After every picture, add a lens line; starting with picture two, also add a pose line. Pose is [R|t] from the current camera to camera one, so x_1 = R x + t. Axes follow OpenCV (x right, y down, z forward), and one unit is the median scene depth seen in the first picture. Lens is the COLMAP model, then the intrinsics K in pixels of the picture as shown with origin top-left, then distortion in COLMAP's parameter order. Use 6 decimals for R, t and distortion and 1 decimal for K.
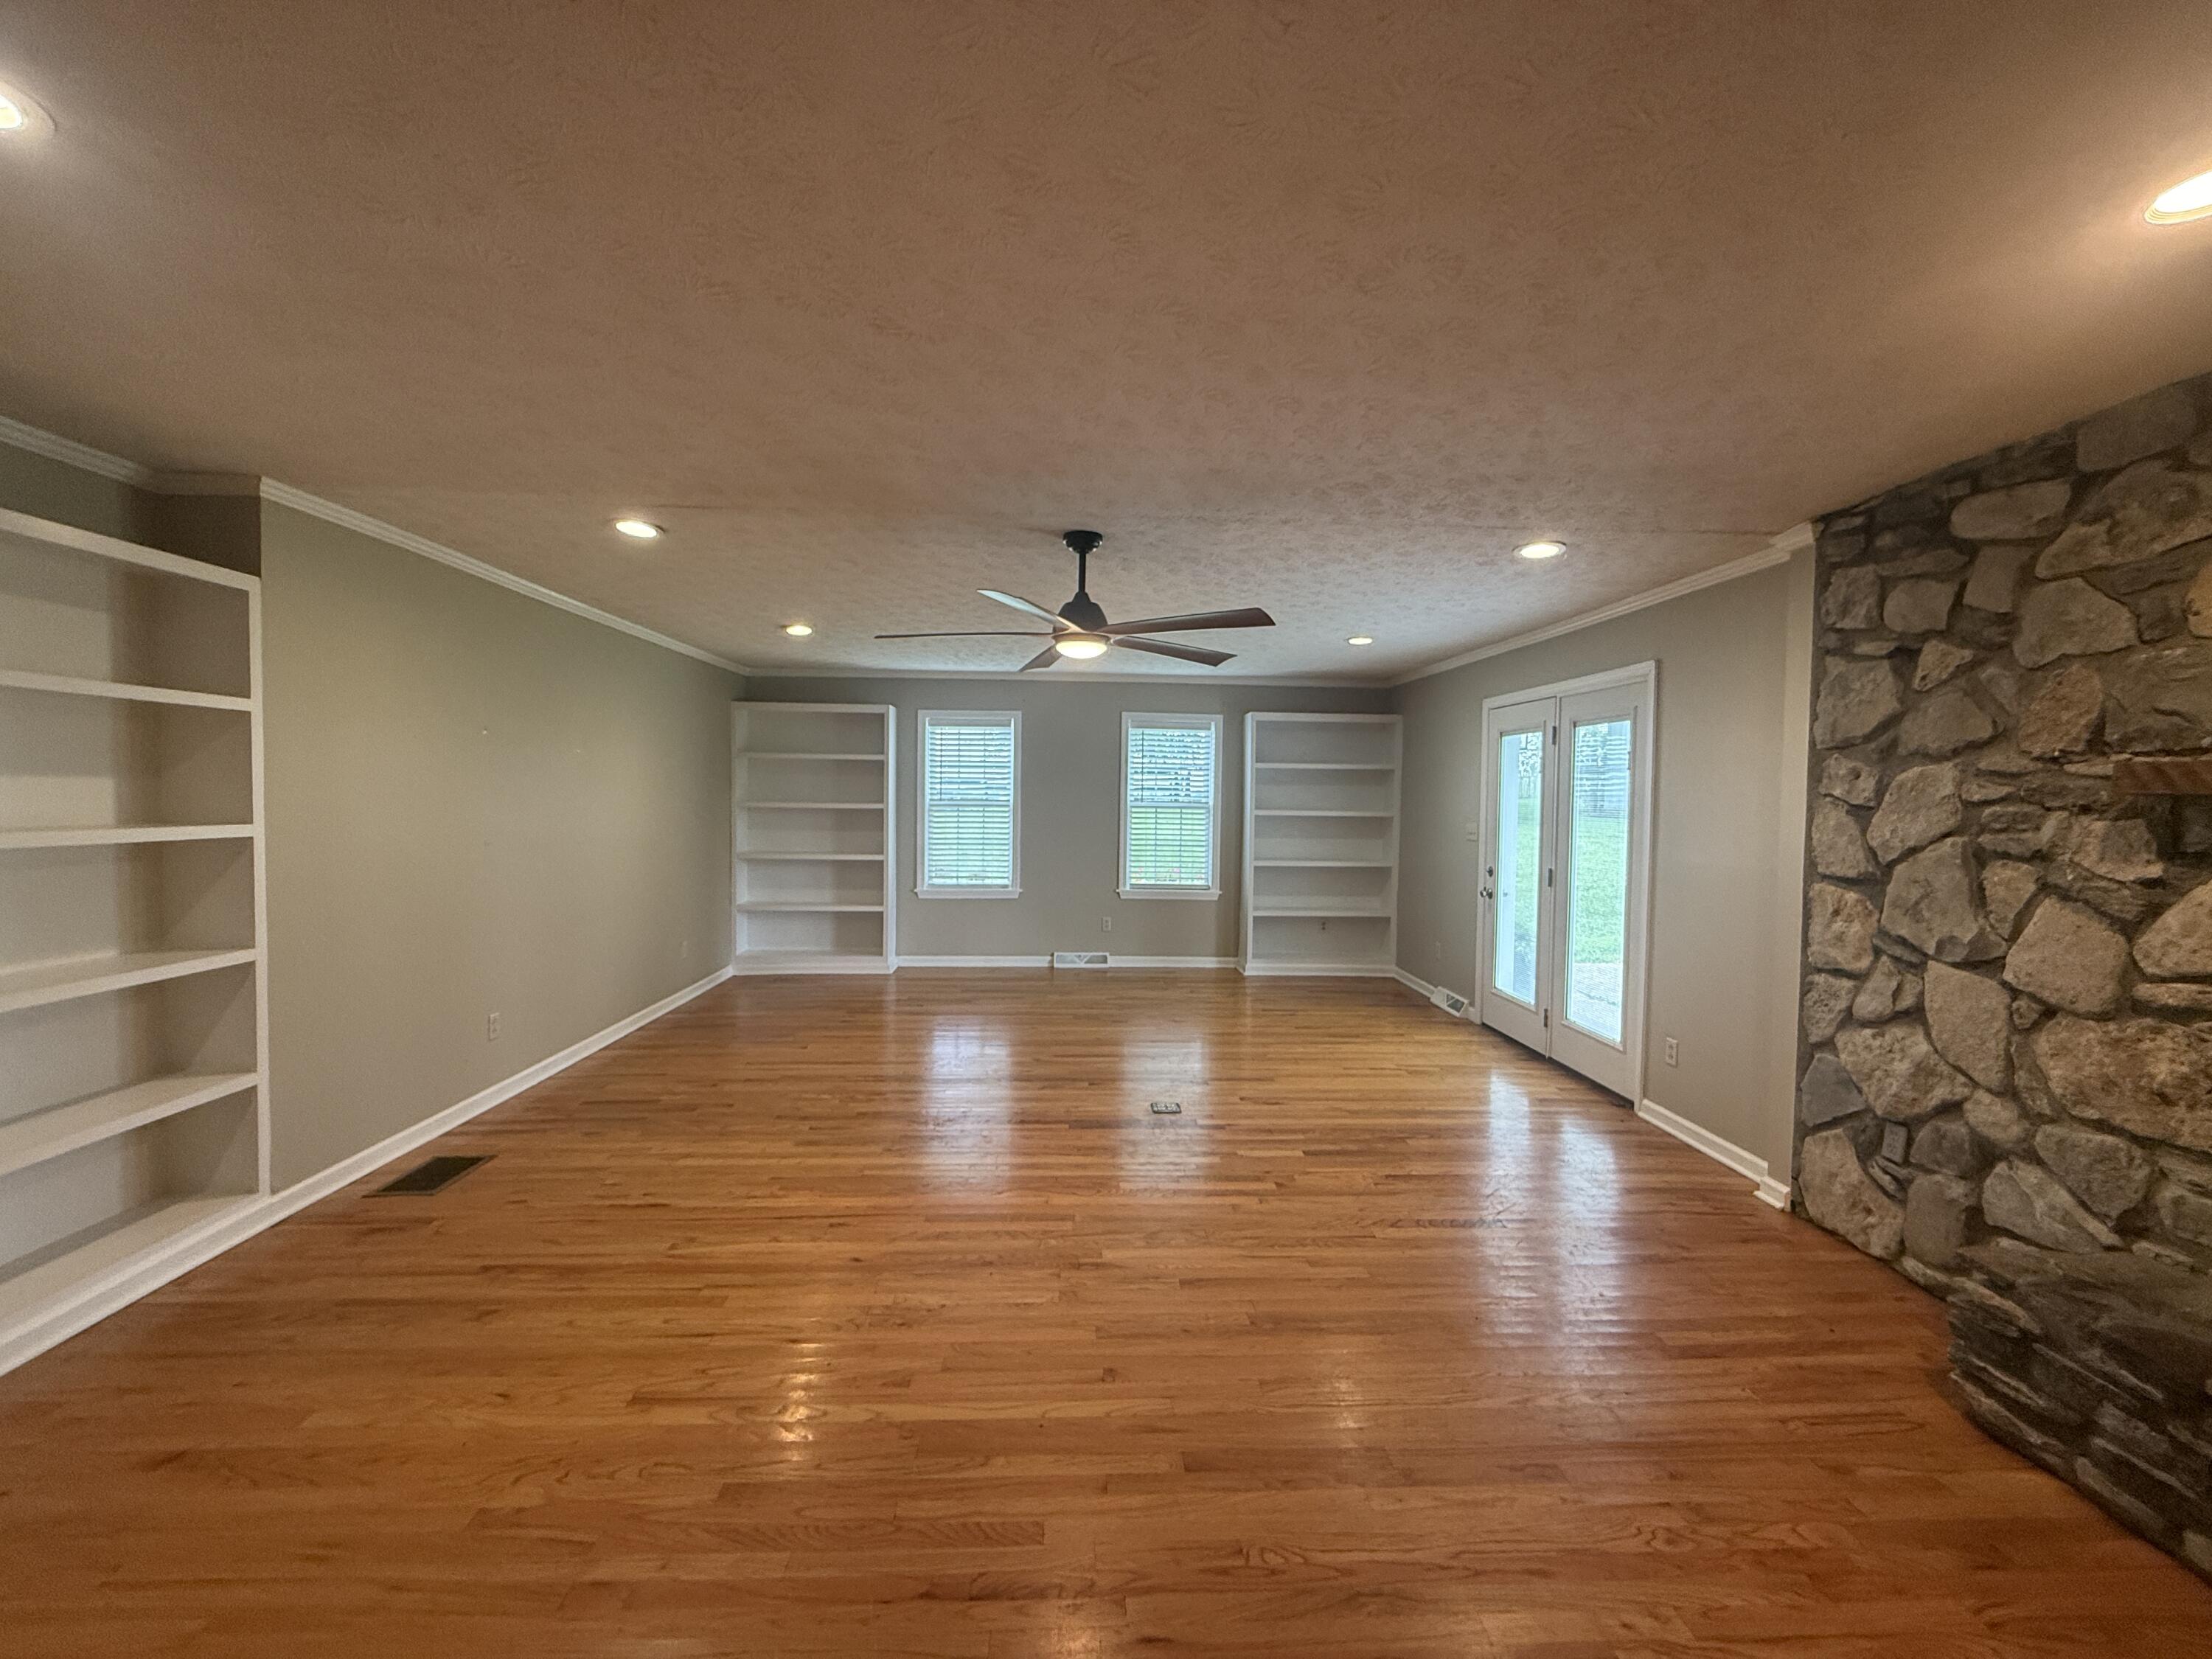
lens RADIAL K [[876.4, 0, 1106.0], [0, 876.4, 829.5], [0, 0, 1]] dist [-0.002974, -0.000390]
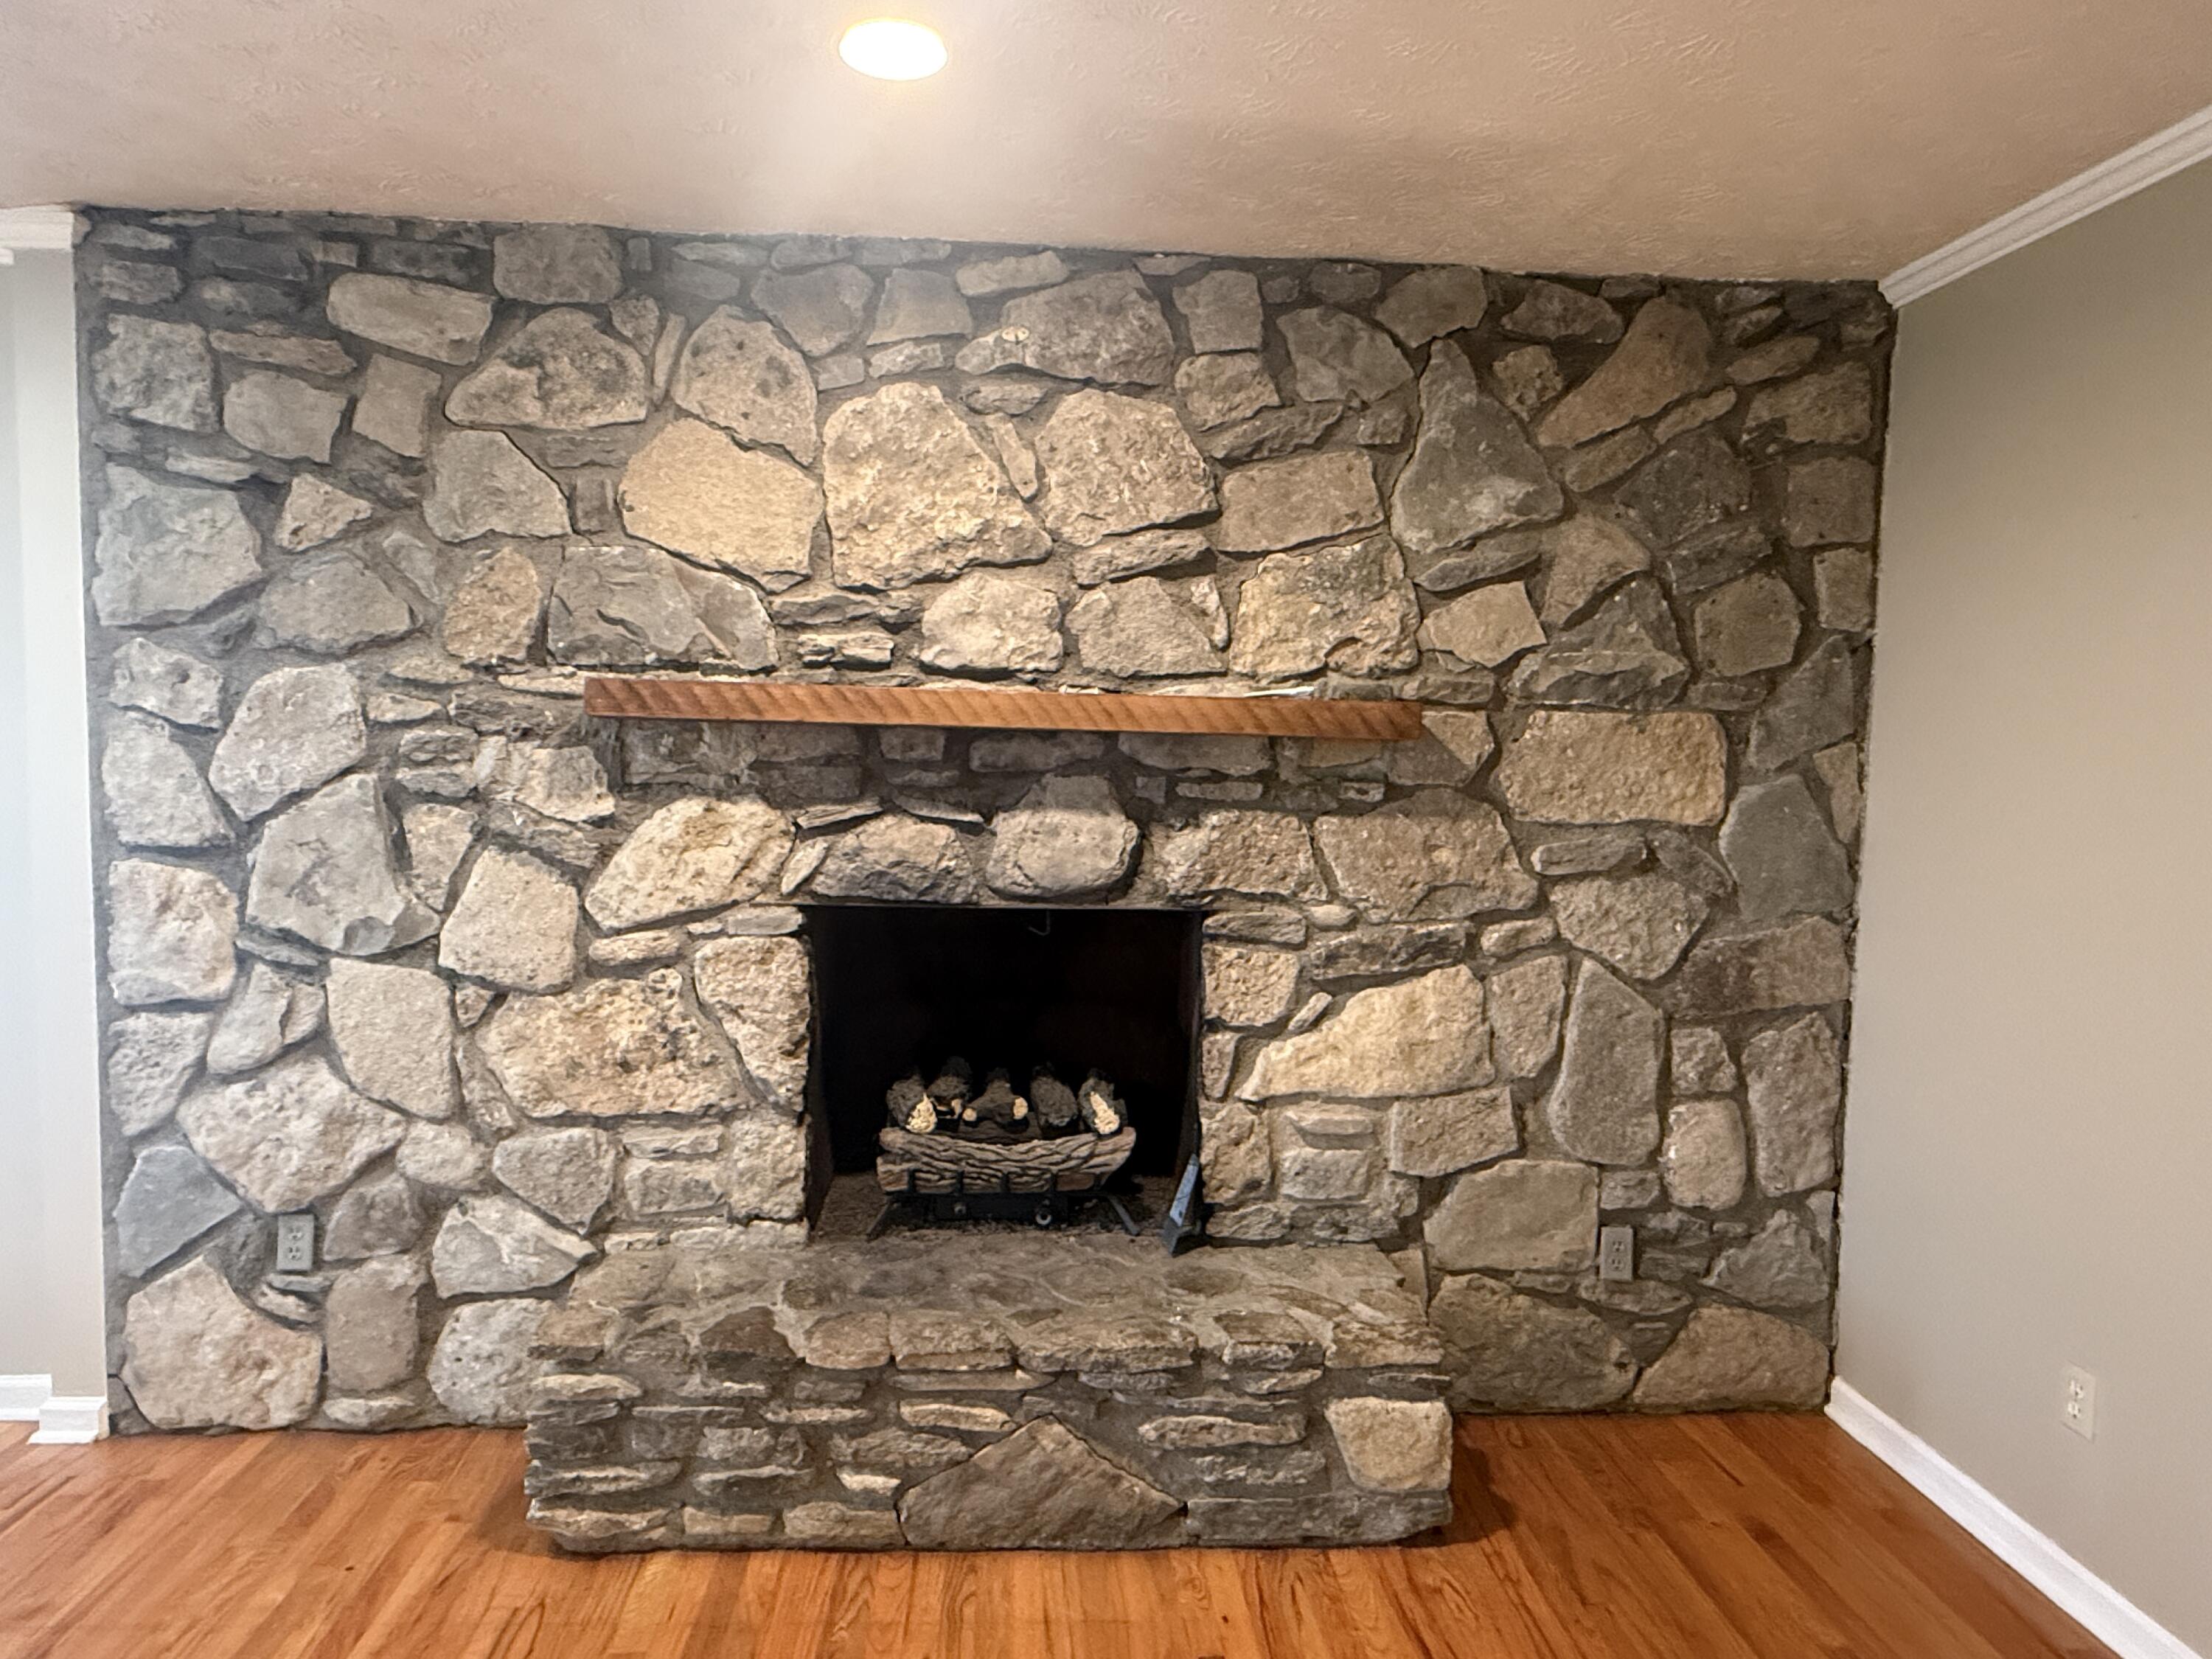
lens RADIAL K [[1332.0, 0, 1106.0], [0, 1332.0, 829.5], [0, 0, 1]] dist [-0.002011, 0.000793]
pose [[-0.019096, -0.077571, 0.996804, -0.089202], [0.018621, 0.996785, 0.077926, -0.019305], [-0.999644, 0.020049, -0.017590, 0.456786]]
